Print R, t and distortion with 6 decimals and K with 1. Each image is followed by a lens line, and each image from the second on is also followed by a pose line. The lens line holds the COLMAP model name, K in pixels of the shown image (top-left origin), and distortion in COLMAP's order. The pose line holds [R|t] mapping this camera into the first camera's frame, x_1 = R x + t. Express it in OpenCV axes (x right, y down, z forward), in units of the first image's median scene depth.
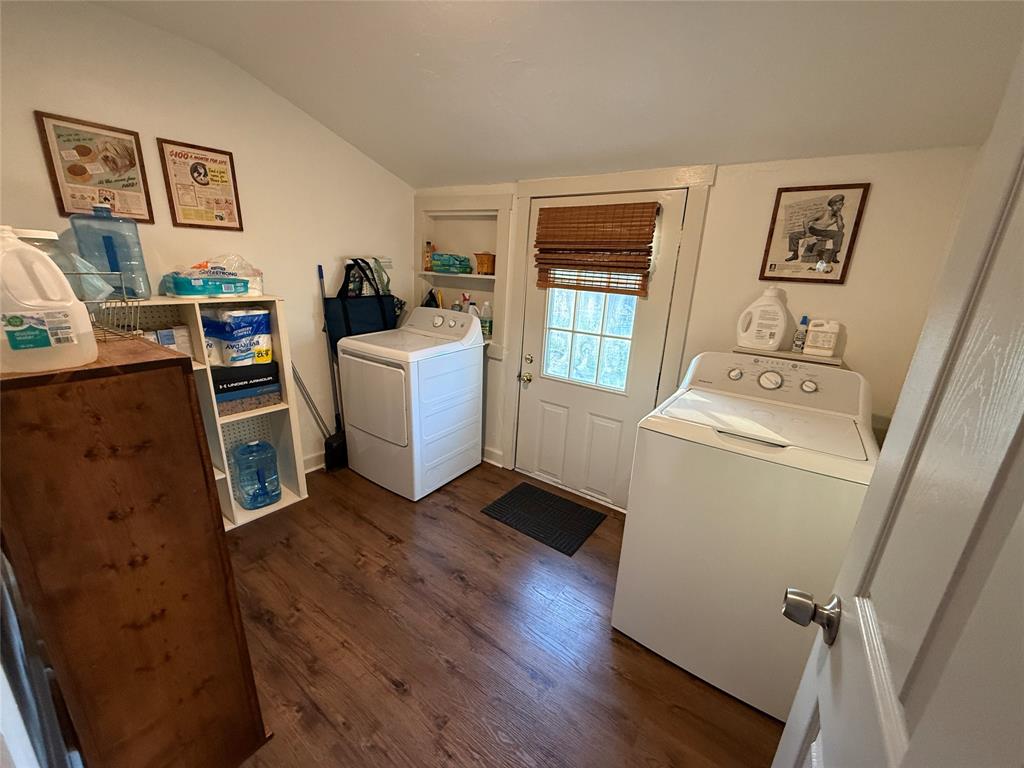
lens RADIAL K [[407.2, 0, 509.9], [0, 407.2, 386.1], [0, 0, 1]] dist [0.001309, -0.000905]
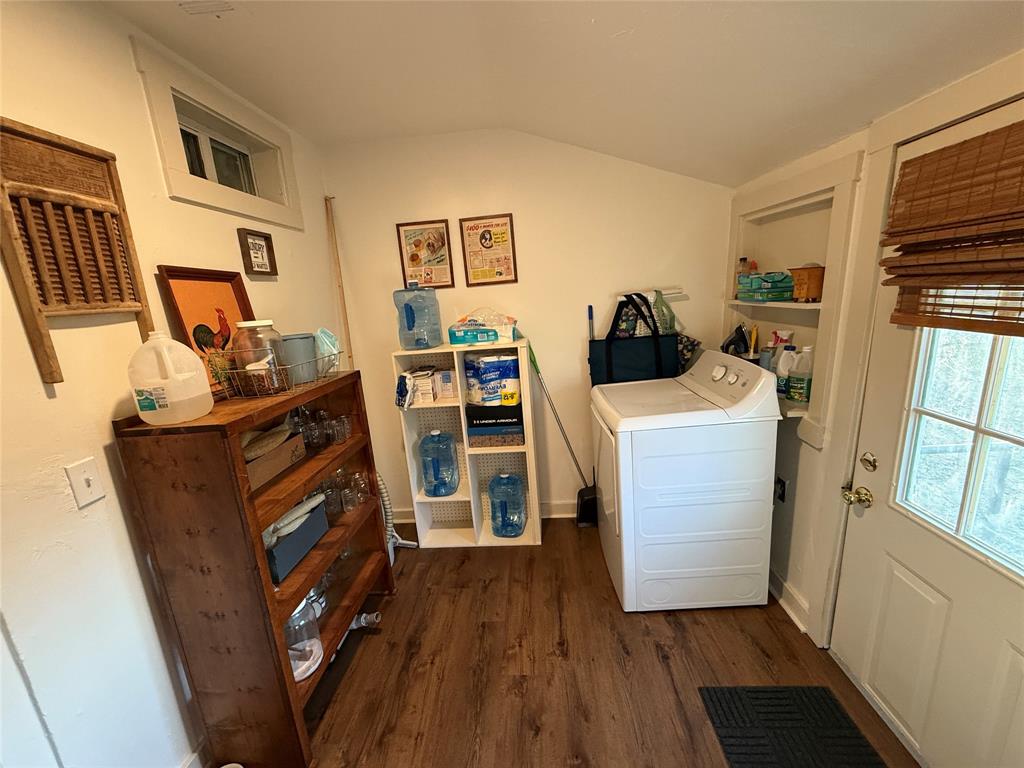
lens RADIAL K [[407.2, 0, 509.9], [0, 407.2, 386.1], [0, 0, 1]] dist [0.001309, -0.000905]
pose [[0.542785, 0.104739, -0.833315, 0.244950], [-0.142363, 0.989309, 0.031616, -0.127486], [0.827718, 0.101473, 0.551893, 0.381853]]
